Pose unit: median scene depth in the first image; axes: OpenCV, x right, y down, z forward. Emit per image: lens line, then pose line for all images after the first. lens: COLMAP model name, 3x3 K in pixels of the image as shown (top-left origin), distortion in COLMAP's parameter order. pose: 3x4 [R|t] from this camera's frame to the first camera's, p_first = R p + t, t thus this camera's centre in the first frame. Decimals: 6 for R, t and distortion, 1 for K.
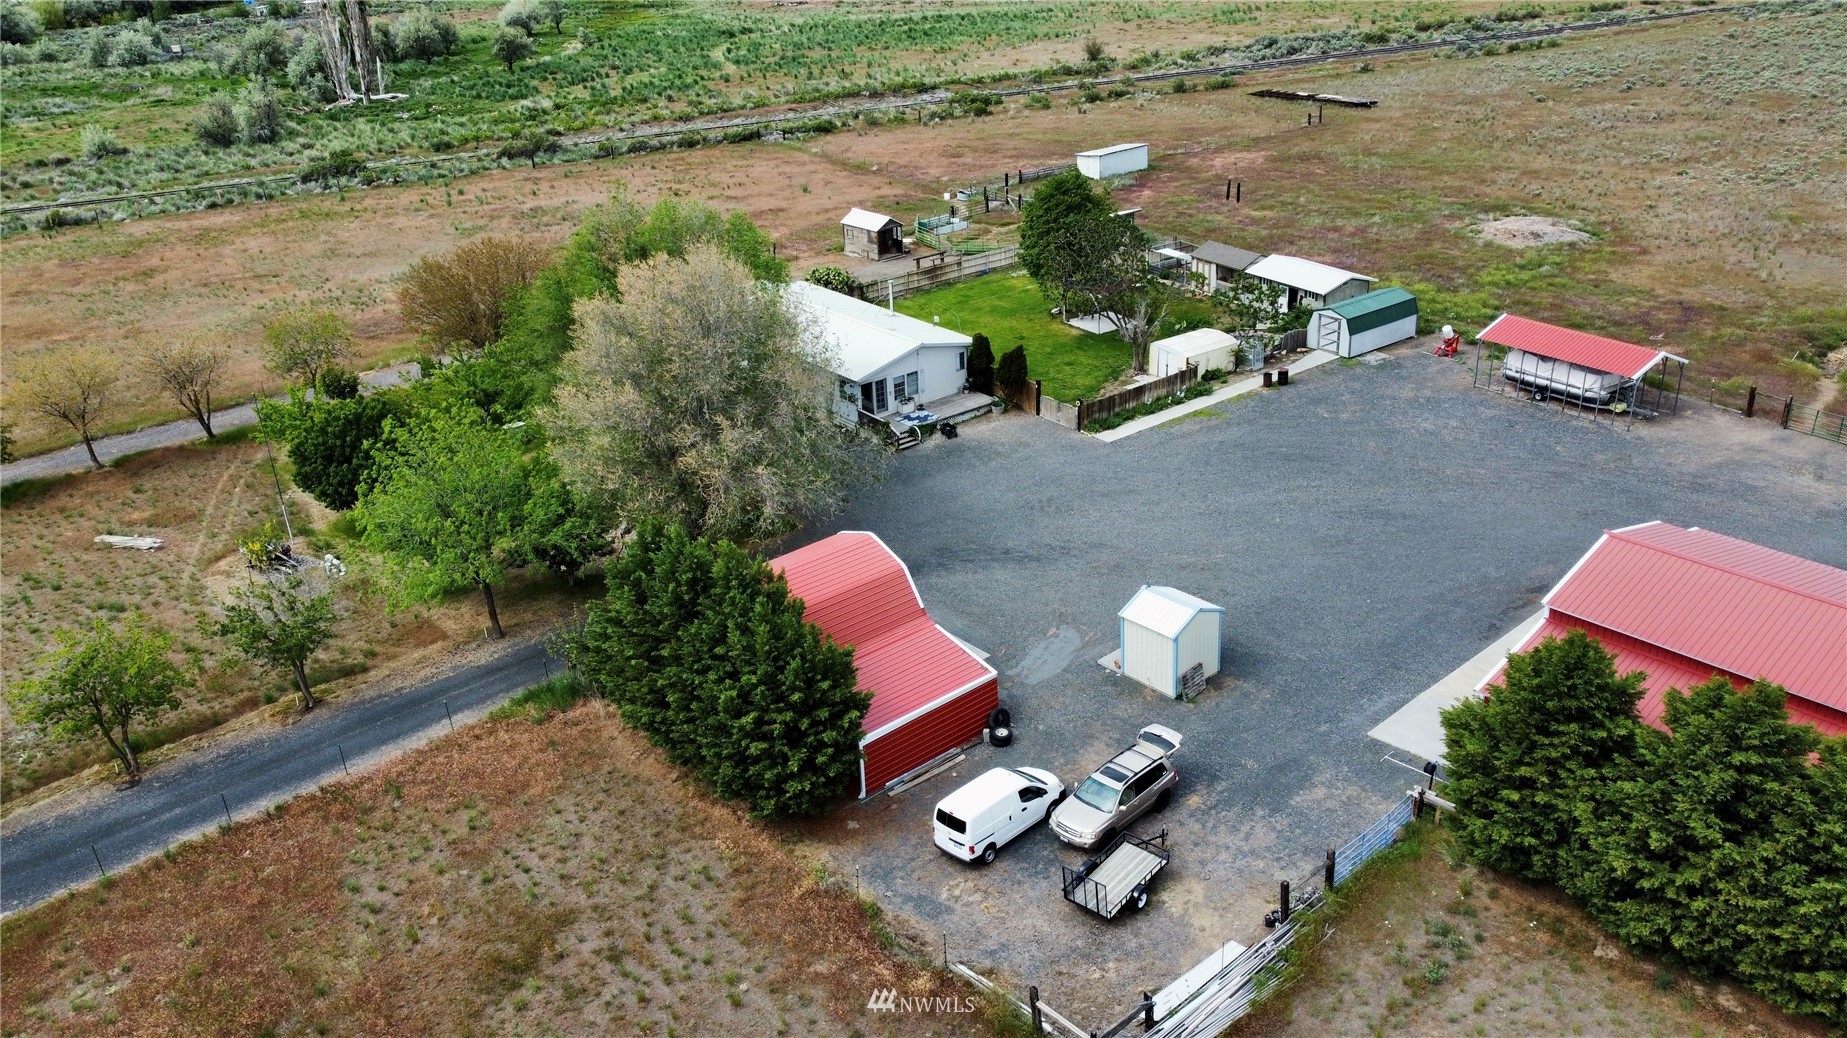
lens RADIAL K [[1395.6, 0, 918.8], [0, 1395.6, 523.6], [0, 0, 1]] dist [-0.003394, -0.004764]
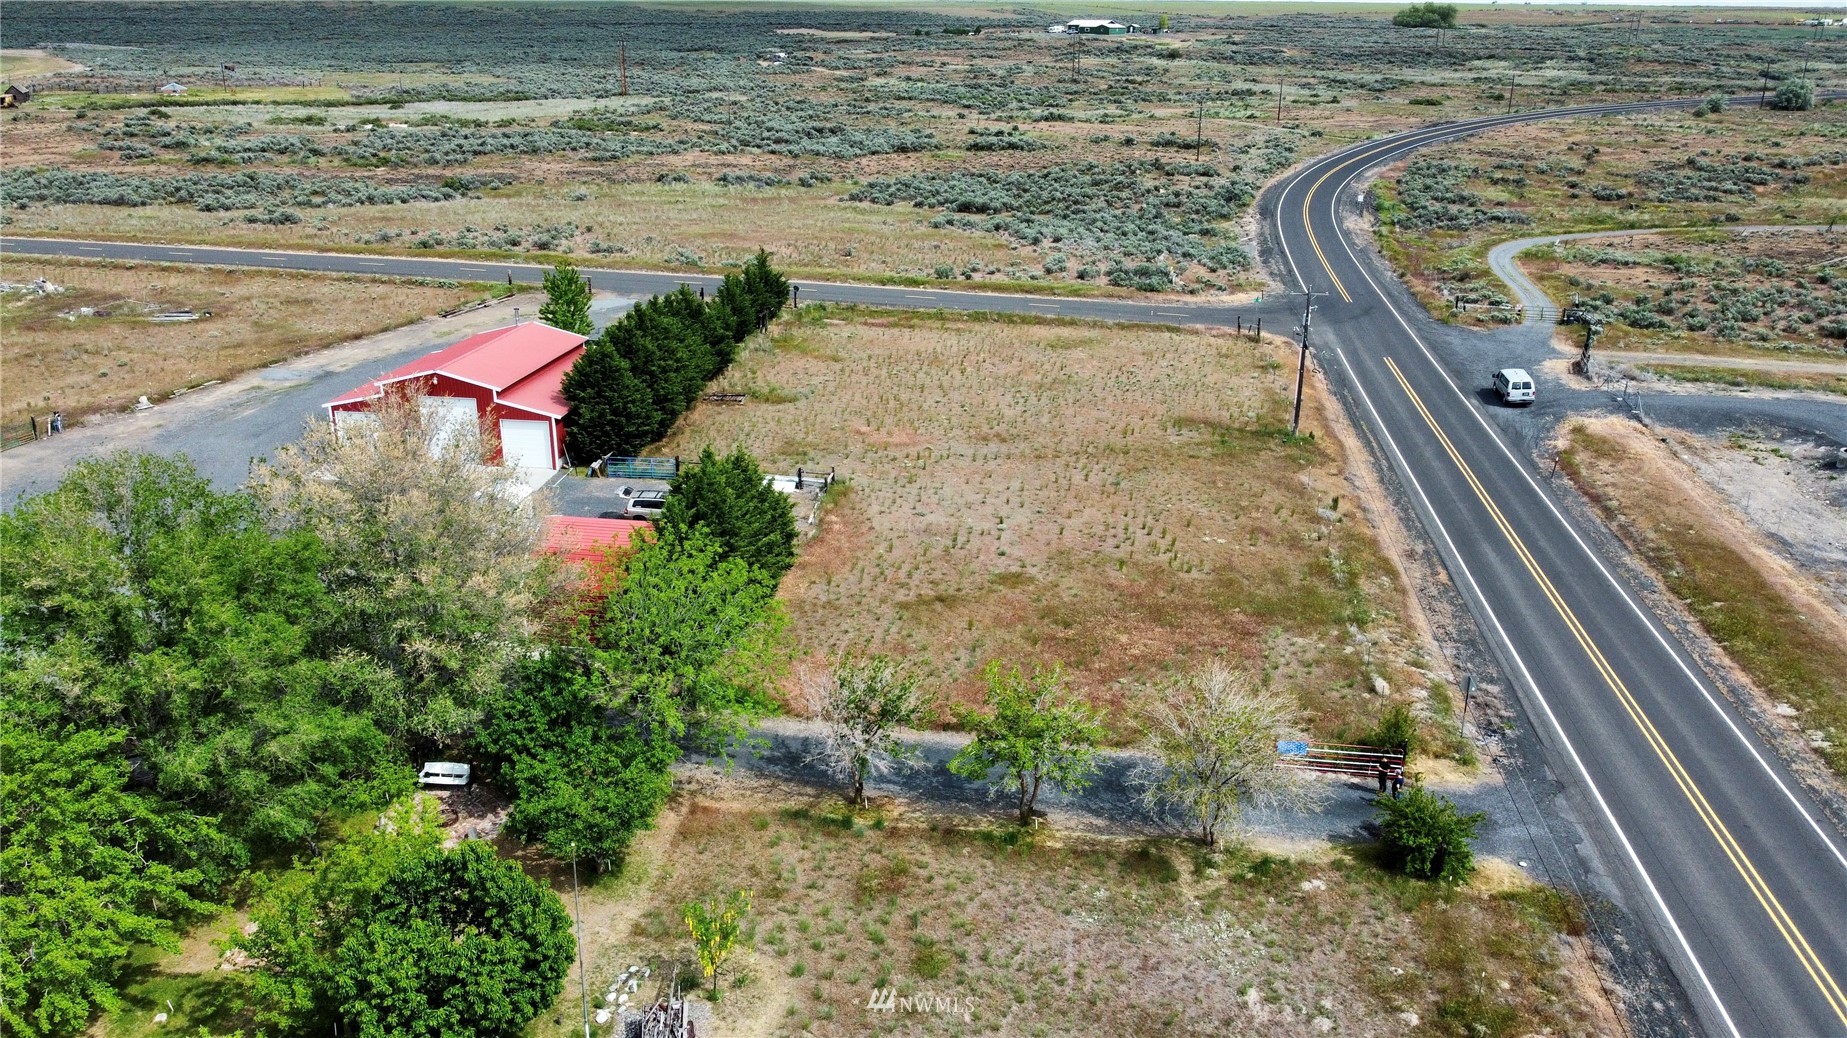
lens RADIAL K [[1395.6, 0, 918.8], [0, 1395.6, 523.6], [0, 0, 1]] dist [-0.003394, -0.004764]
pose [[-0.653889, -0.220170, 0.723847, -0.792802], [0.346943, 0.762946, 0.545476, -0.378380], [-0.672353, 0.607814, -0.422496, 0.890329]]
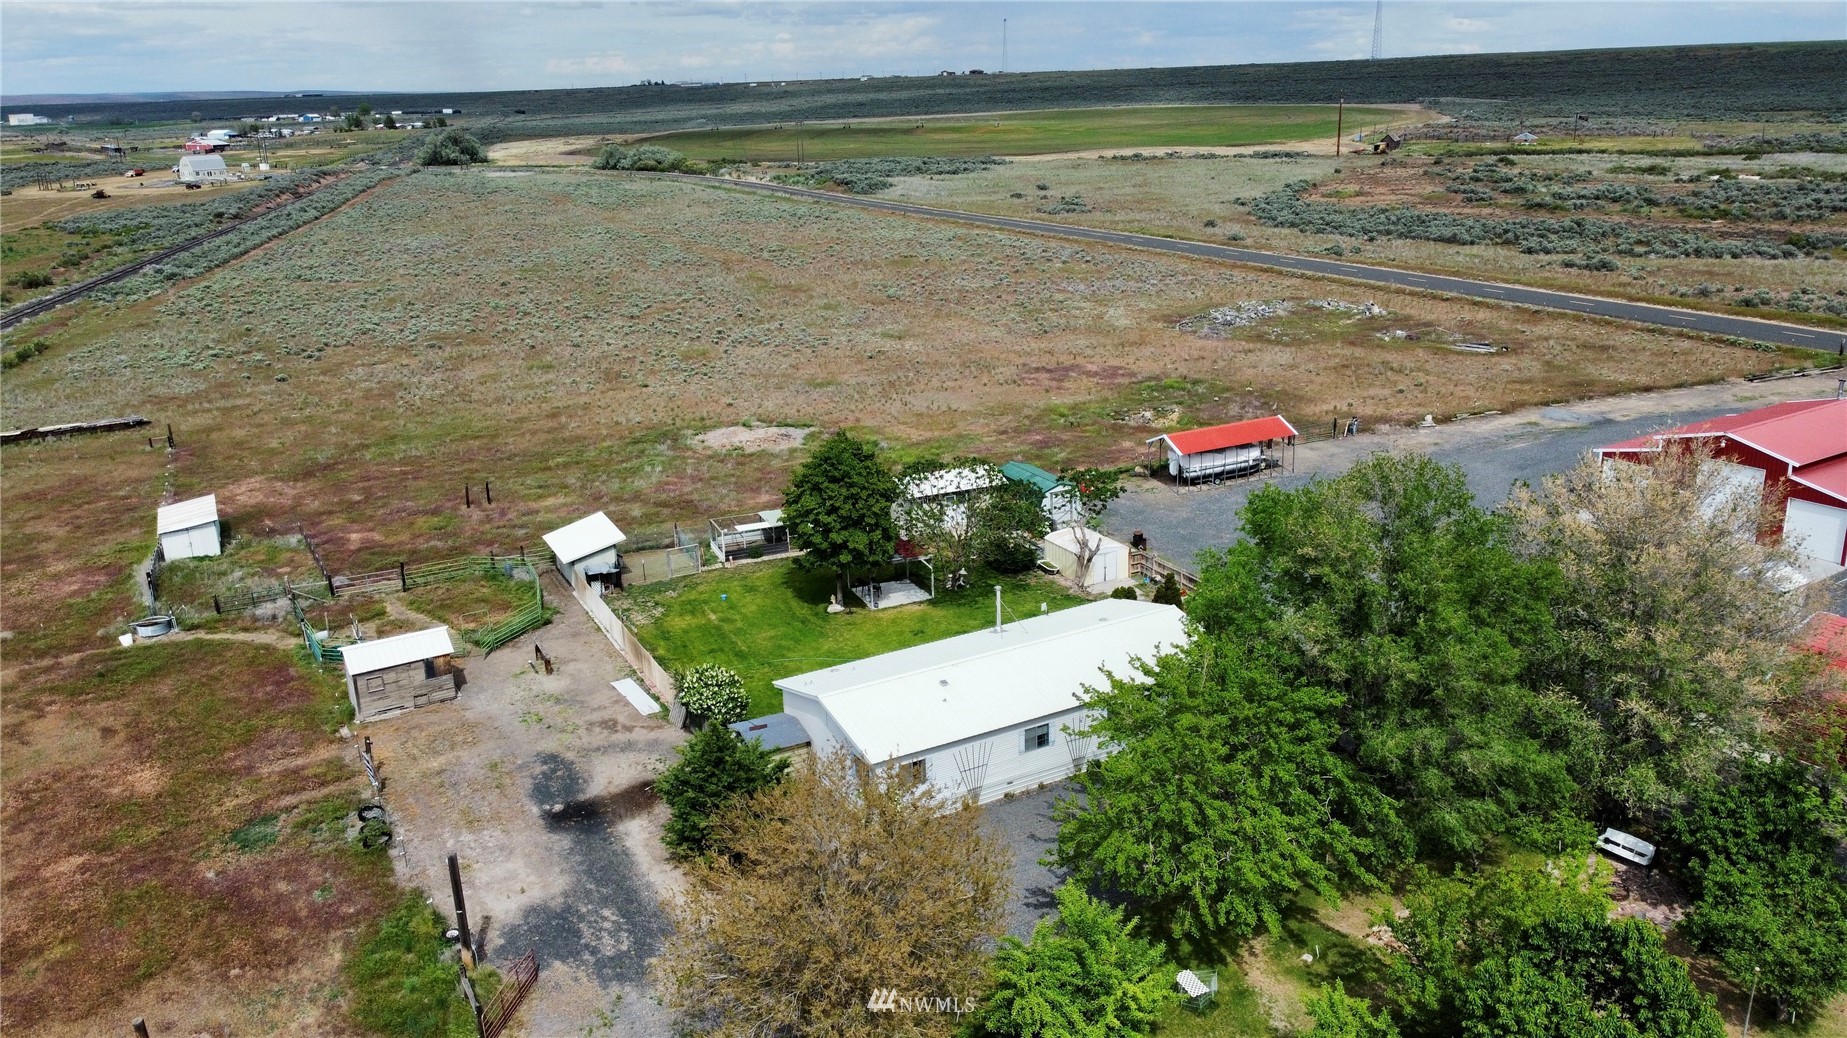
lens RADIAL K [[1395.6, 0, 918.8], [0, 1395.6, 523.6], [0, 0, 1]] dist [-0.003394, -0.004764]
pose [[0.155563, -0.256764, 0.953872, -0.798265], [0.448233, 0.878844, 0.163467, -0.374536], [-0.880277, 0.402127, 0.251806, 0.897646]]
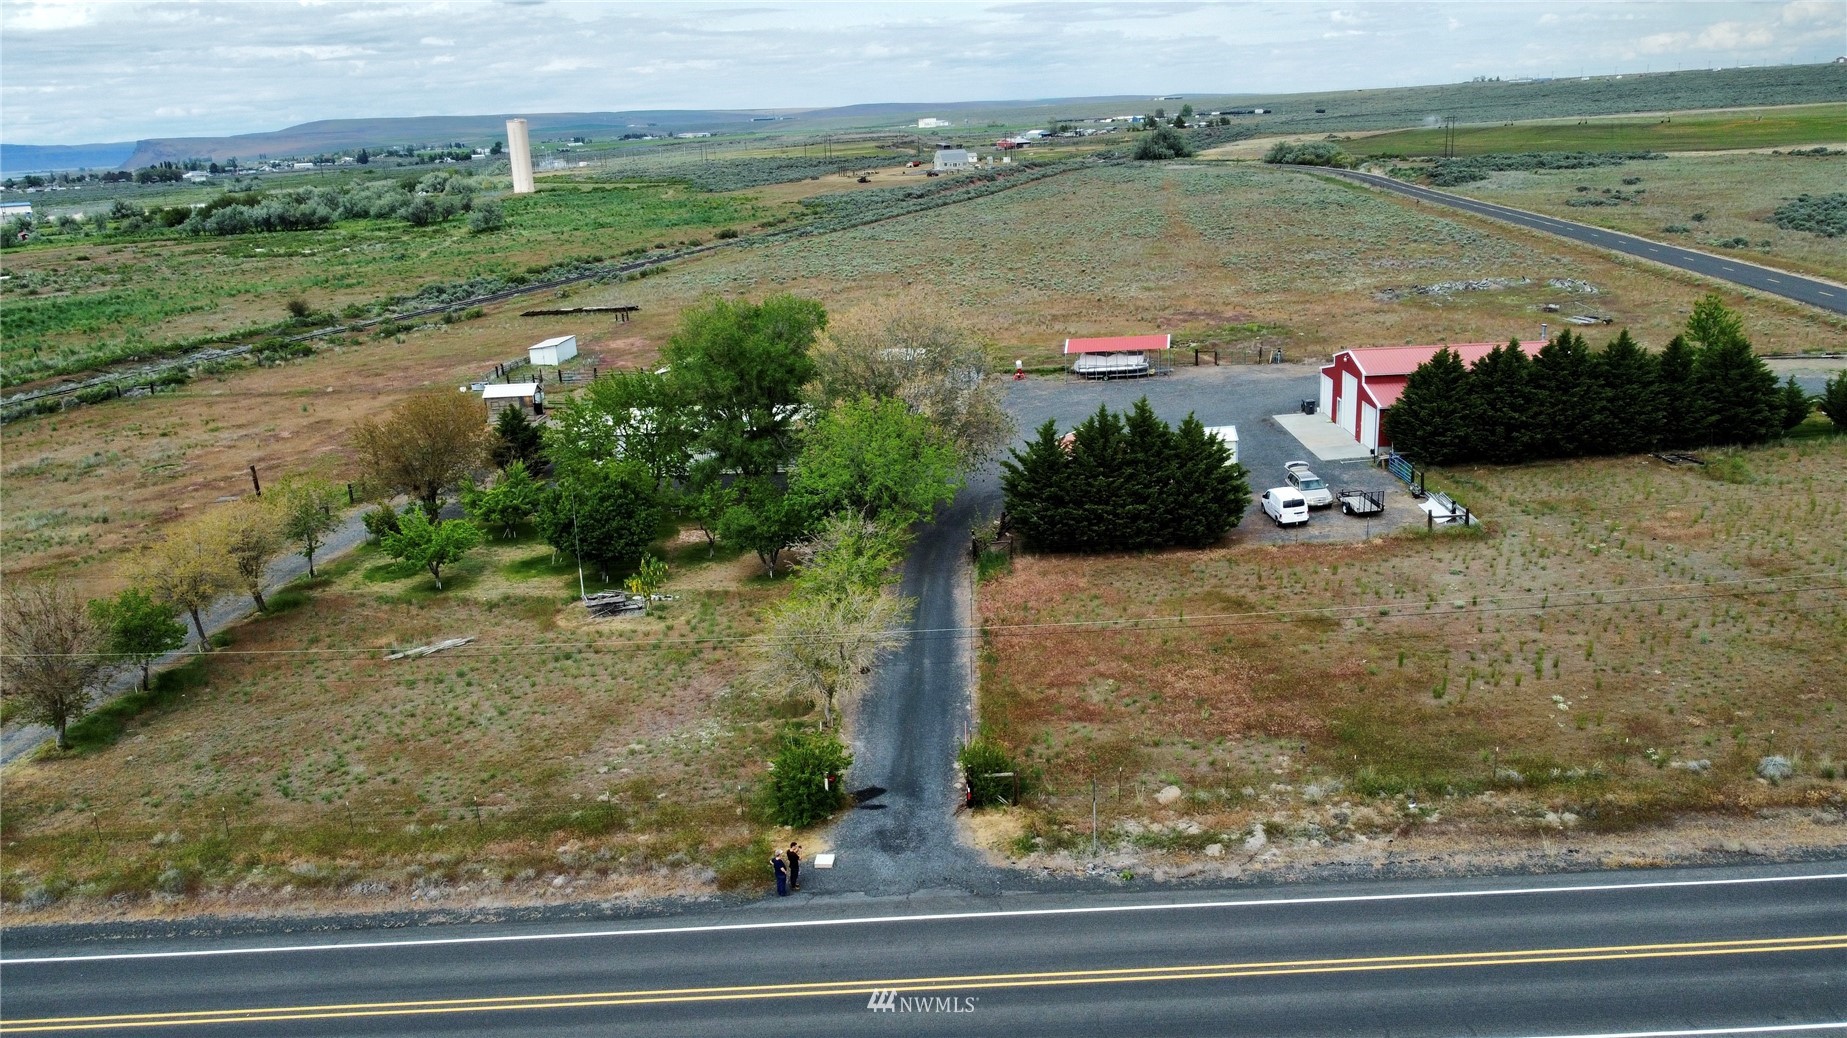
lens RADIAL K [[1395.6, 0, 918.8], [0, 1395.6, 523.6], [0, 0, 1]] dist [-0.003394, -0.004764]
pose [[0.669528, -0.193426, 0.717160, -0.941006], [0.337315, 0.939377, -0.061551, 0.100890], [-0.661778, 0.283119, 0.694185, 0.008475]]
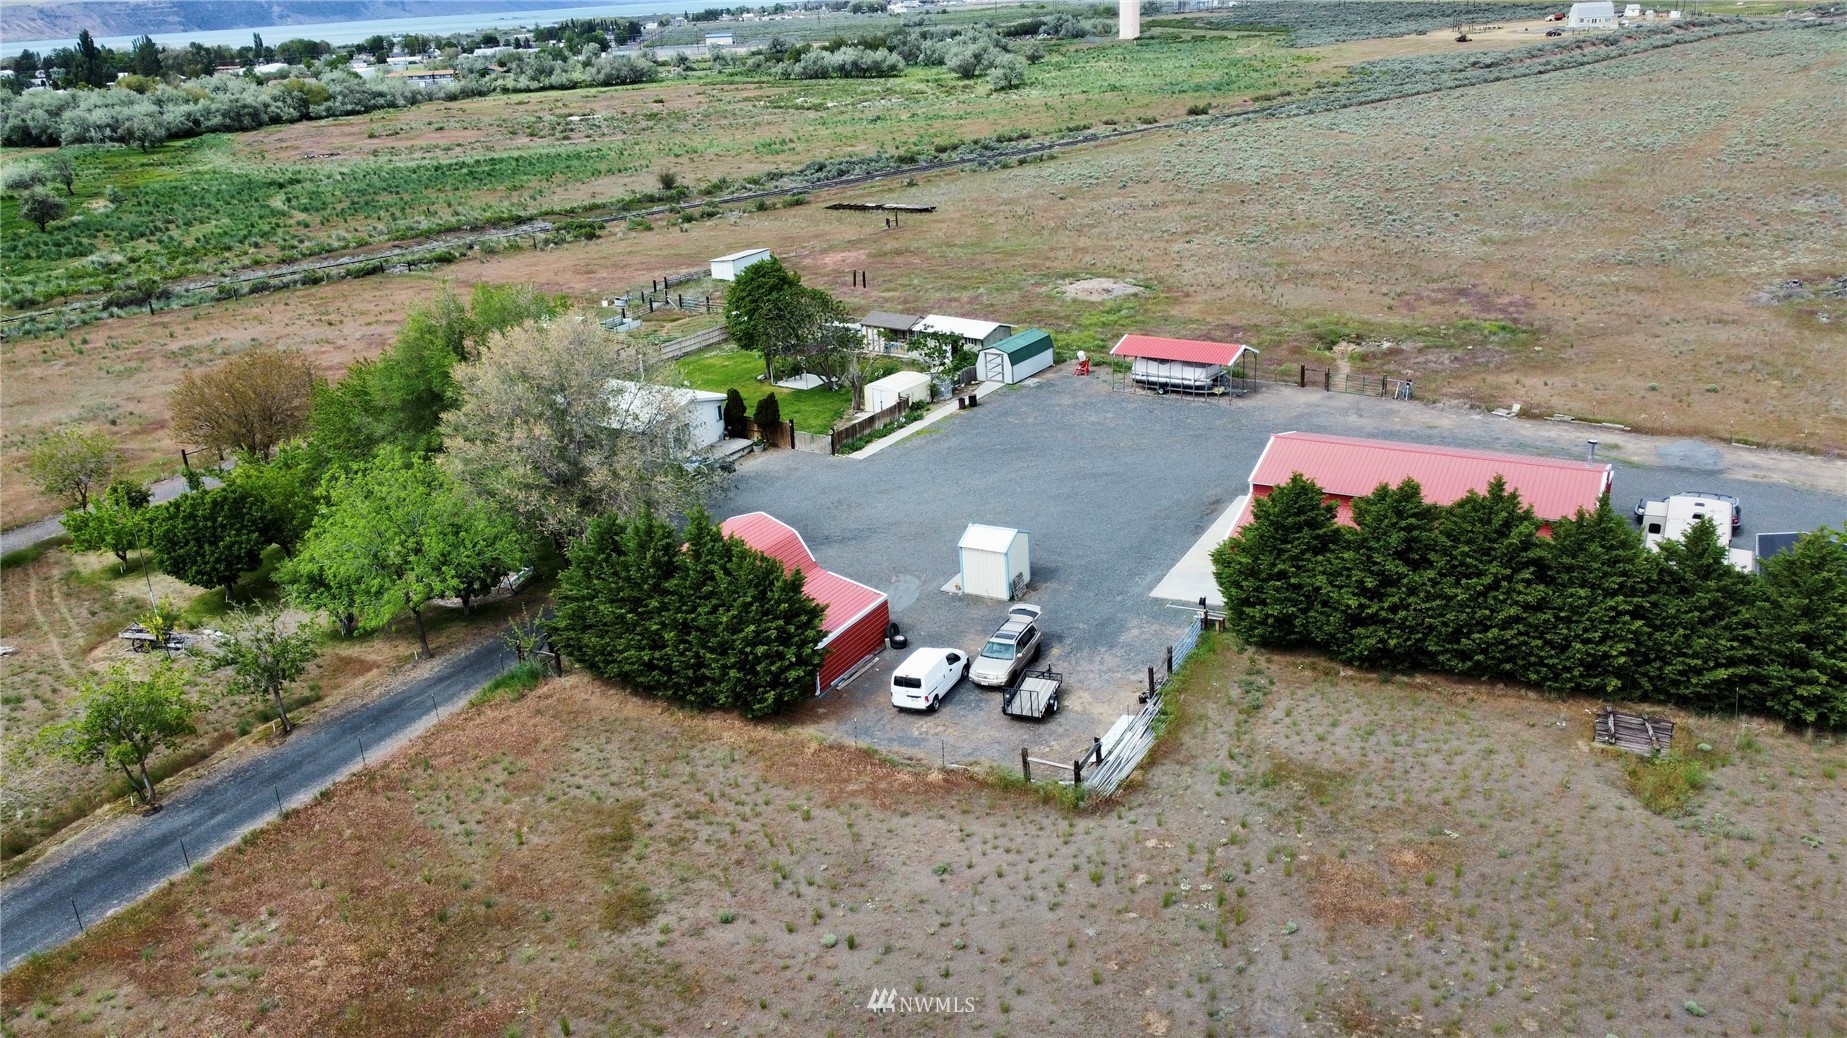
lens RADIAL K [[1395.6, 0, 918.8], [0, 1395.6, 523.6], [0, 0, 1]] dist [-0.003394, -0.004764]
pose [[0.937397, -0.124111, 0.325398, -0.213880], [0.154632, 0.985520, -0.069569, 0.086927], [-0.312052, 0.115531, 0.943014, -0.163775]]
